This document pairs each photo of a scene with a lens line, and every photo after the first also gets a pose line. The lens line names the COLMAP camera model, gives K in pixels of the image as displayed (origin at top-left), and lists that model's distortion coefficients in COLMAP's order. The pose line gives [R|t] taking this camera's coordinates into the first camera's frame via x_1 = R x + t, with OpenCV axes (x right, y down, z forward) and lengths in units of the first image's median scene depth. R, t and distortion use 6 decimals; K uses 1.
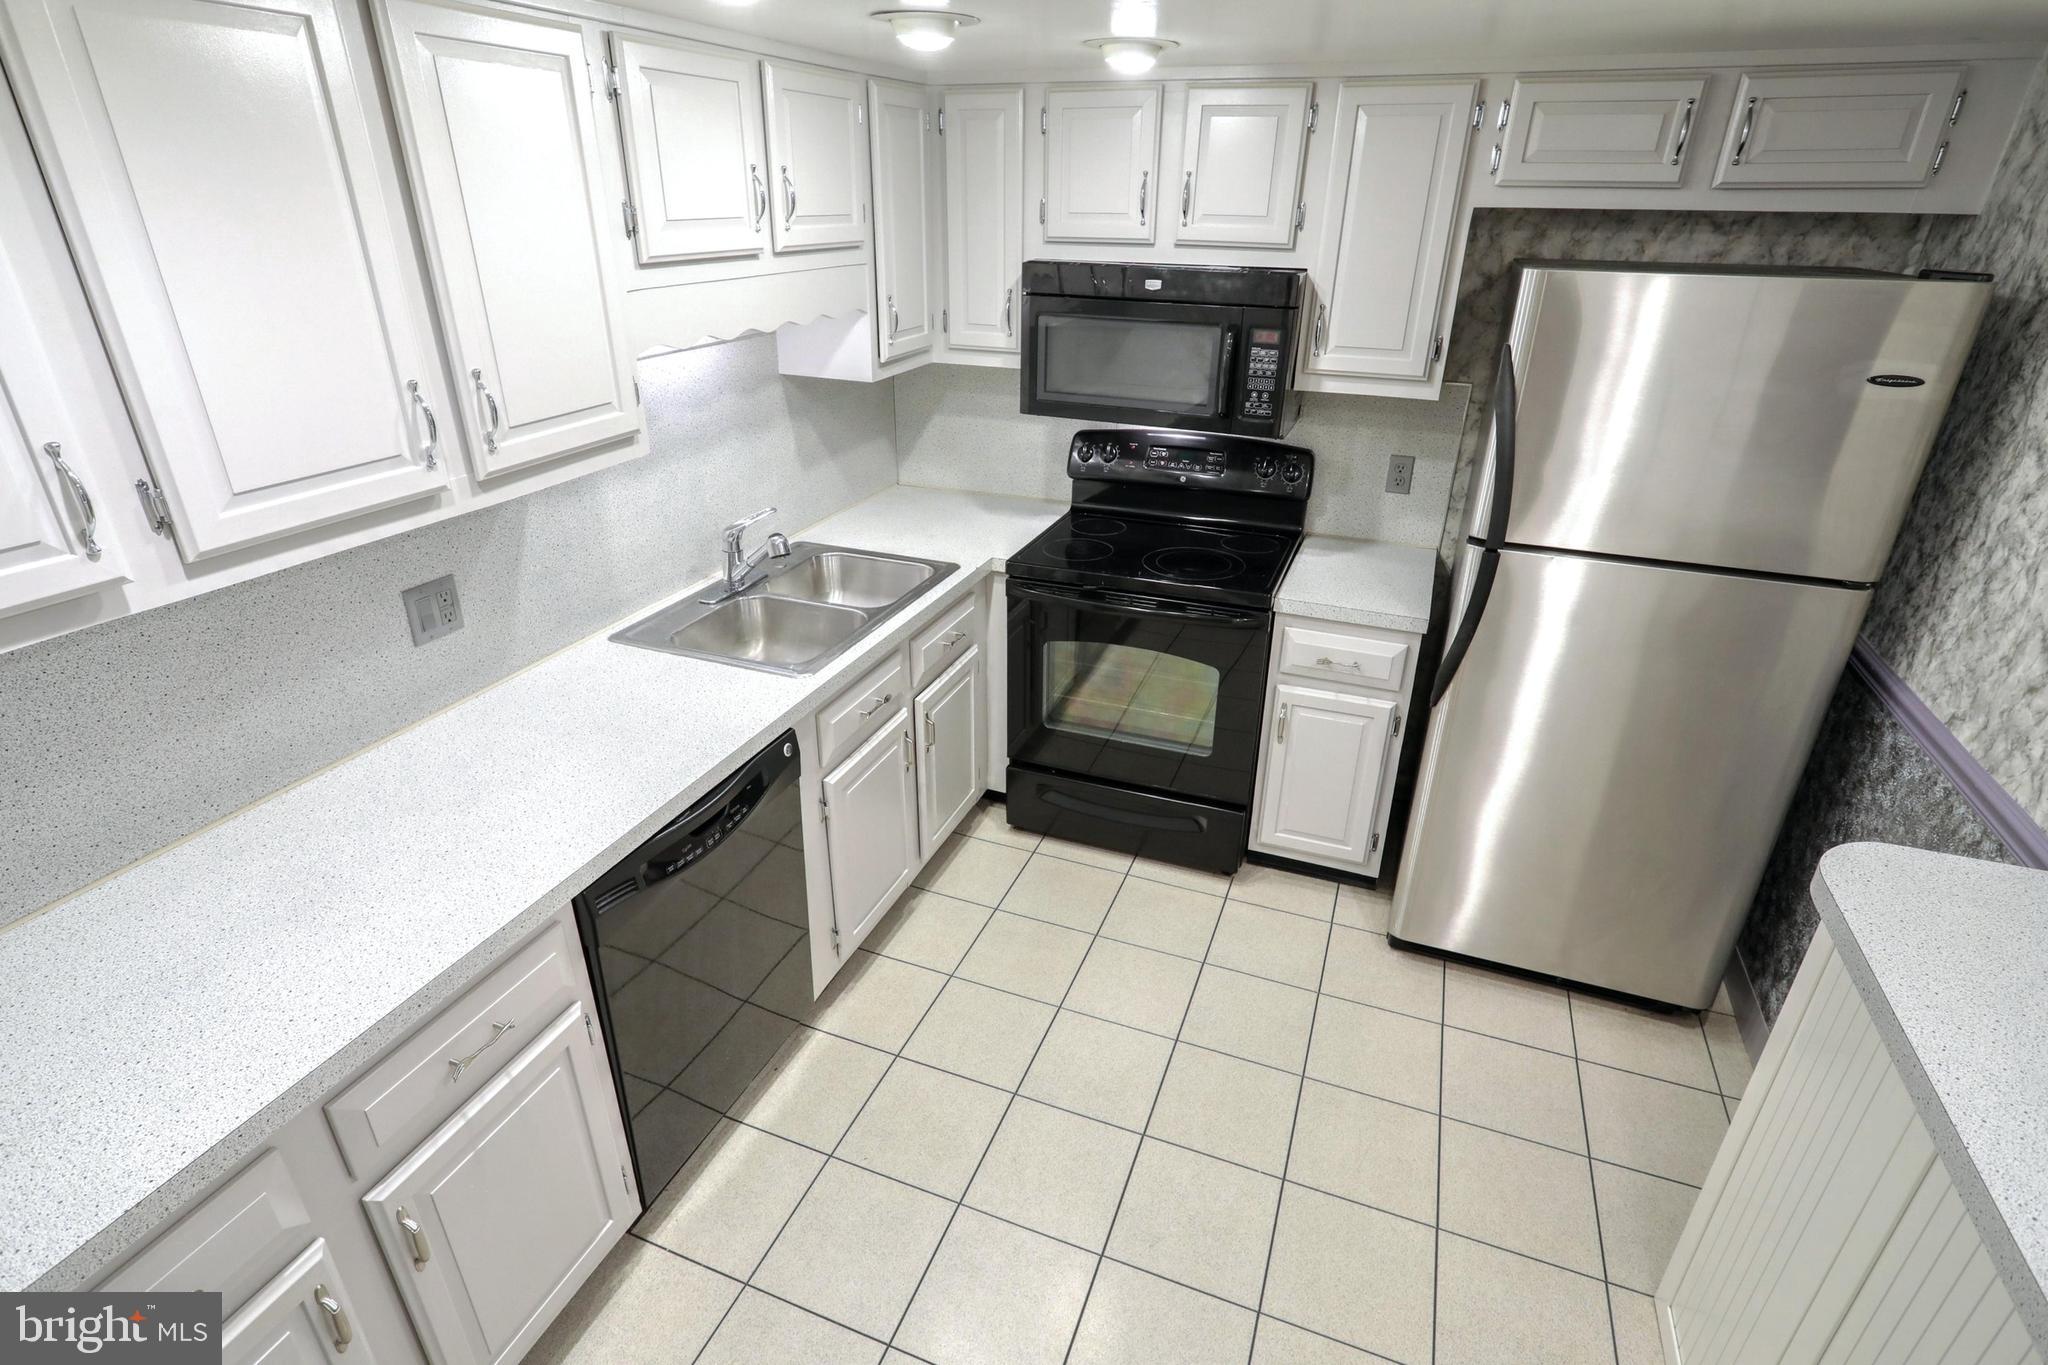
lens RADIAL K [[1026.2, 0, 1013.4], [0, 1026.2, 684.4], [0, 0, 1]] dist [-0.005281, -0.000033]
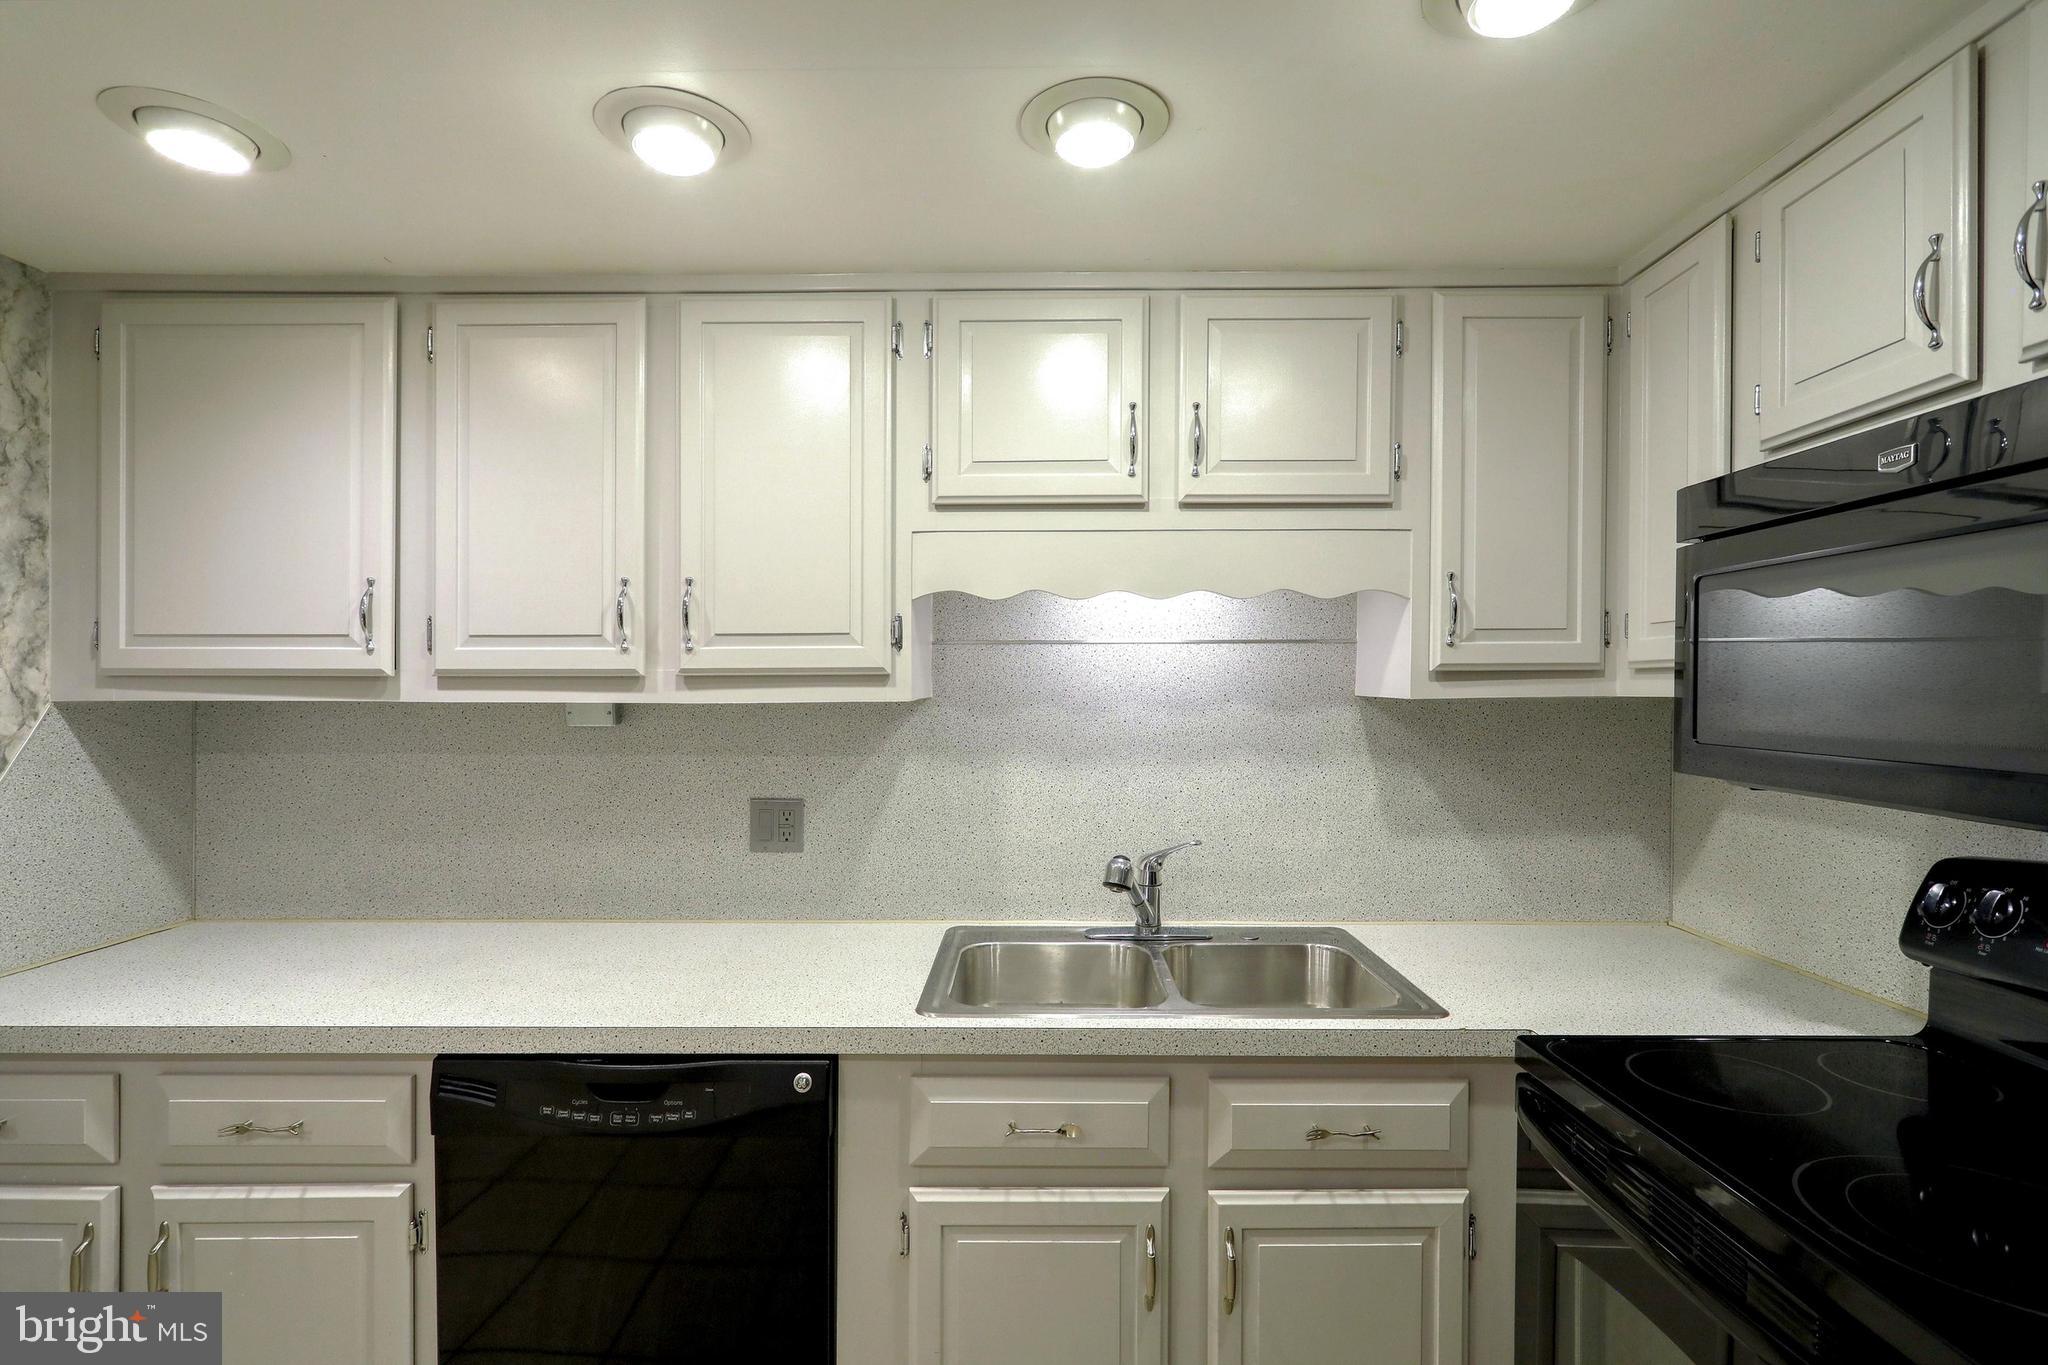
lens RADIAL K [[970.2, 0, 1032.8], [0, 970.2, 692.4], [0, 0, 1]] dist [-0.003472, -0.000532]
pose [[0.363670, -0.006563, -0.931505, 0.365803], [-0.404028, 0.899911, -0.164078, -0.104860], [0.839348, 0.436025, 0.324619, 0.625820]]
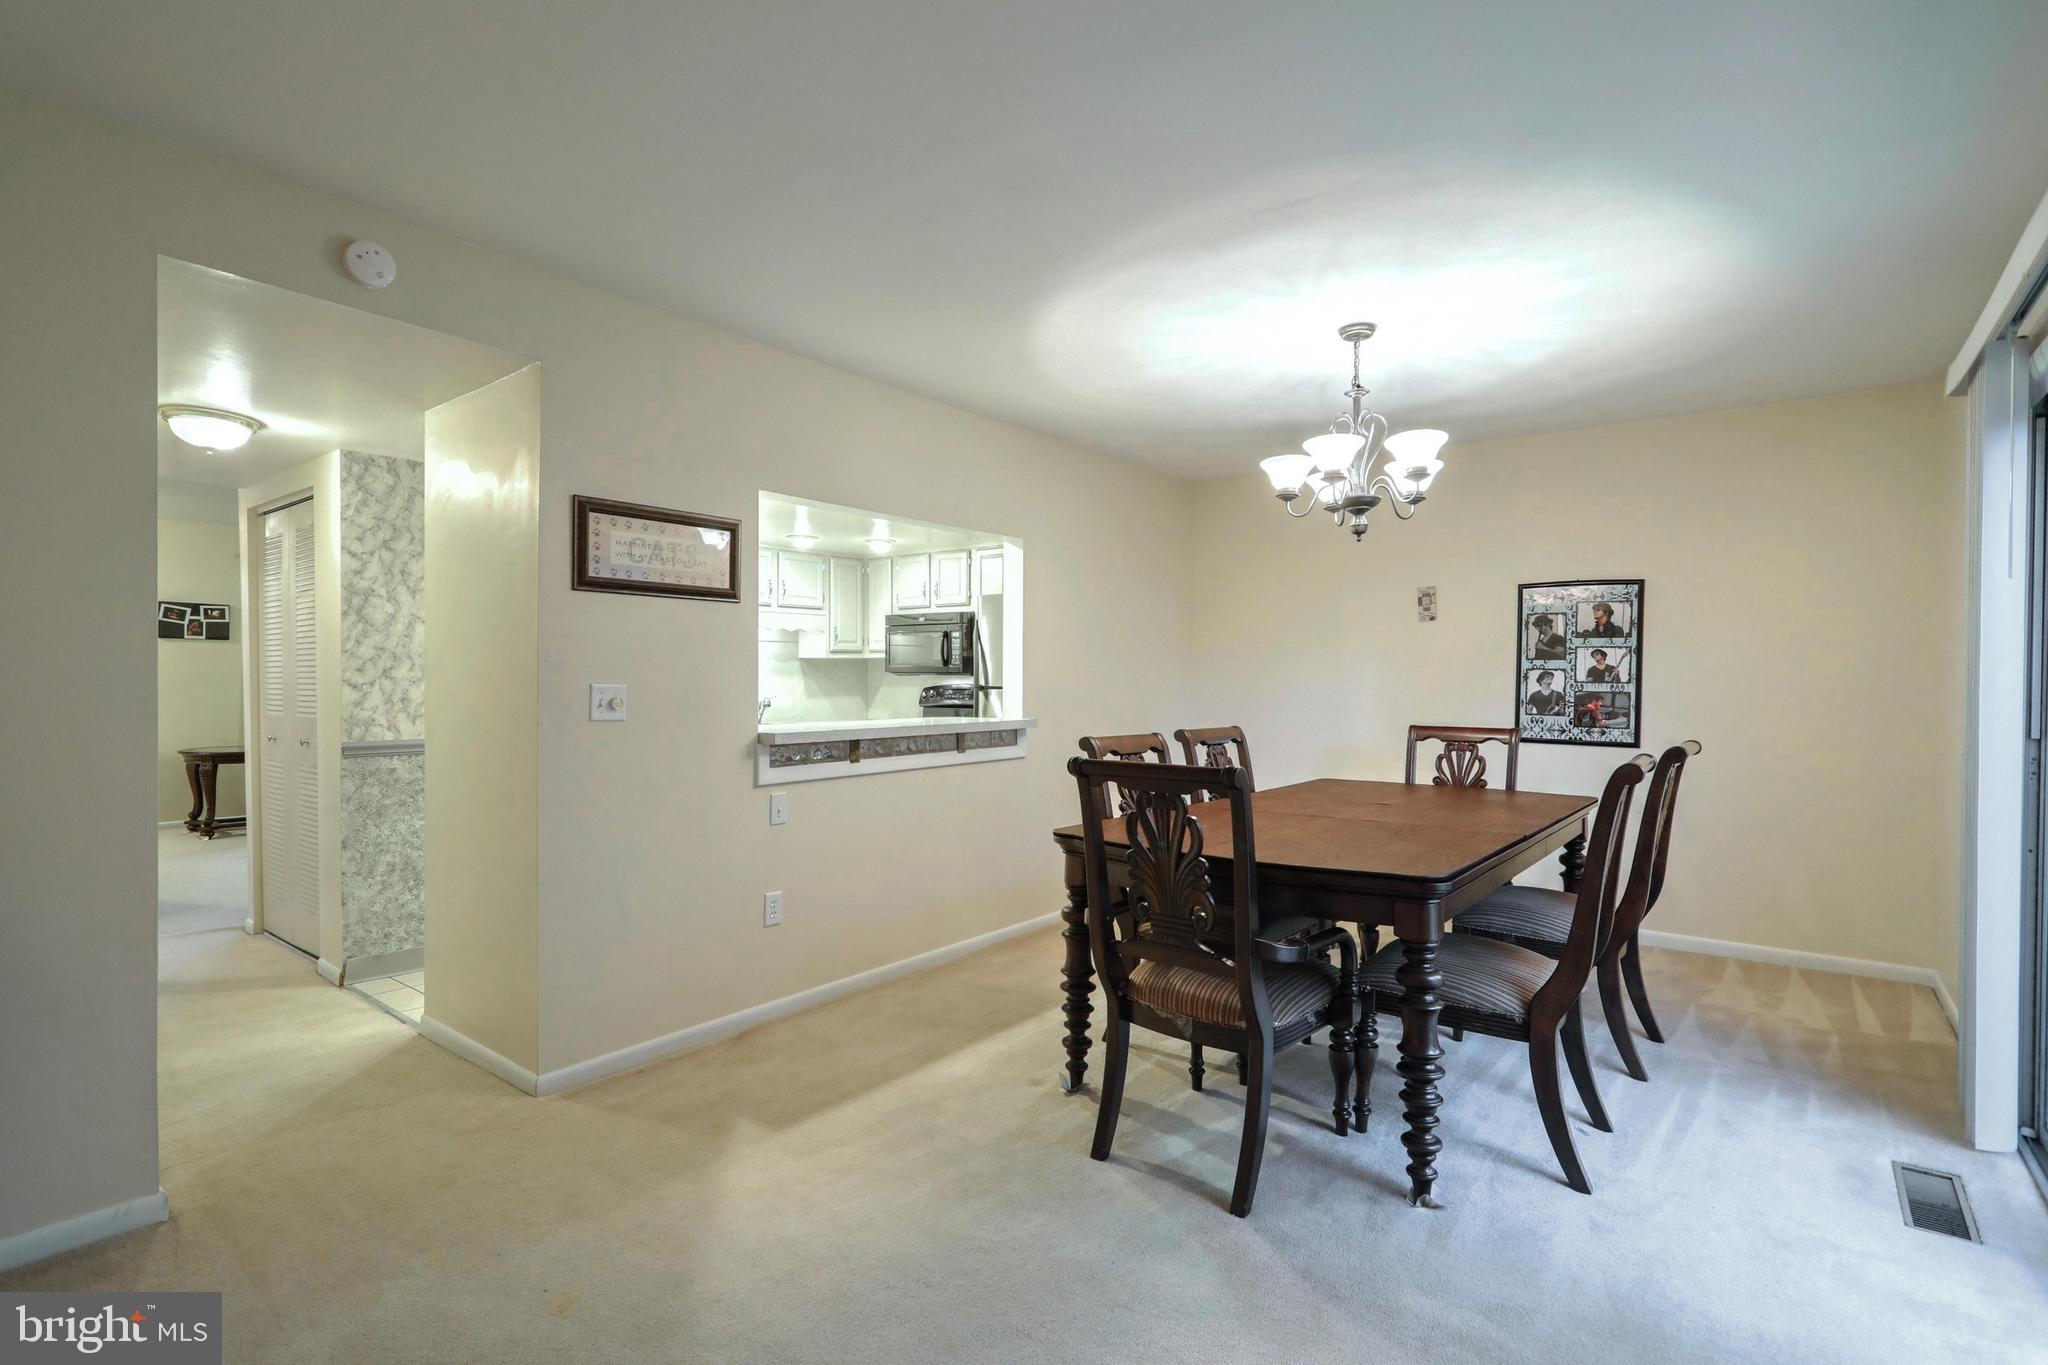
lens RADIAL K [[970.2, 0, 1009.4], [0, 970.2, 671.0], [0, 0, 1]] dist [-0.003472, -0.000532]
pose [[0.952757, -0.010375, -0.303556, 1.103541], [-0.124854, 0.897697, -0.422554, 0.752207], [0.276886, 0.440491, 0.853992, -1.004375]]
